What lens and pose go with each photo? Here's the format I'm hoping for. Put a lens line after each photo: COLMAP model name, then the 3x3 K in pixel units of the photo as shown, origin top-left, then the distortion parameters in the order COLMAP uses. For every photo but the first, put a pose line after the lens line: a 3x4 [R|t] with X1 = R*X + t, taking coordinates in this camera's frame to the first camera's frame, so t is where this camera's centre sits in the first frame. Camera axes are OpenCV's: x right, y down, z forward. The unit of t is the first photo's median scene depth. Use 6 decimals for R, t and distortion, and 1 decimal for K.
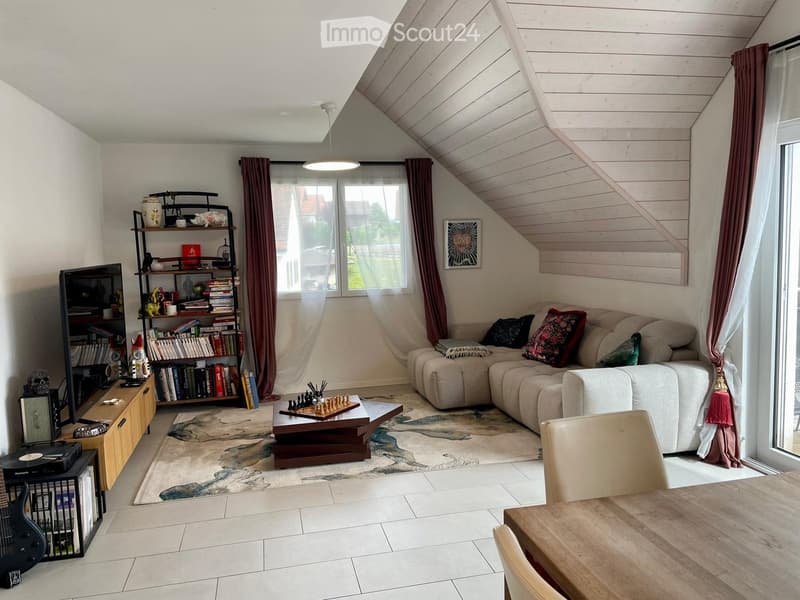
lens RADIAL K [[607.5, 0, 400.0], [0, 607.5, 300.0], [0, 0, 1]] dist [0.076864, -0.000358]
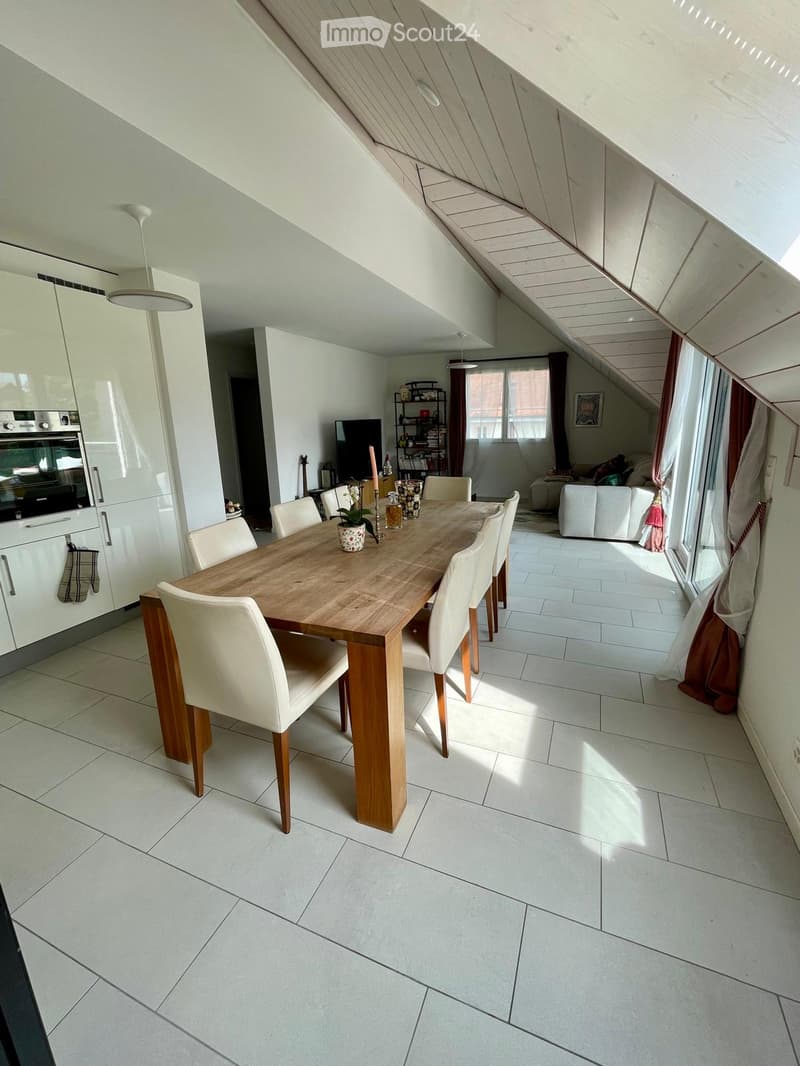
lens RADIAL K [[465.4, 0, 400.0], [0, 465.4, 533.0], [0, 0, 1]] dist [0.000614, -0.000010]
pose [[0.814664, 0.149017, -0.560461, 0.472563], [-0.055025, 0.981925, 0.181094, 0.026382], [0.577317, -0.116691, 0.808139, -0.251171]]
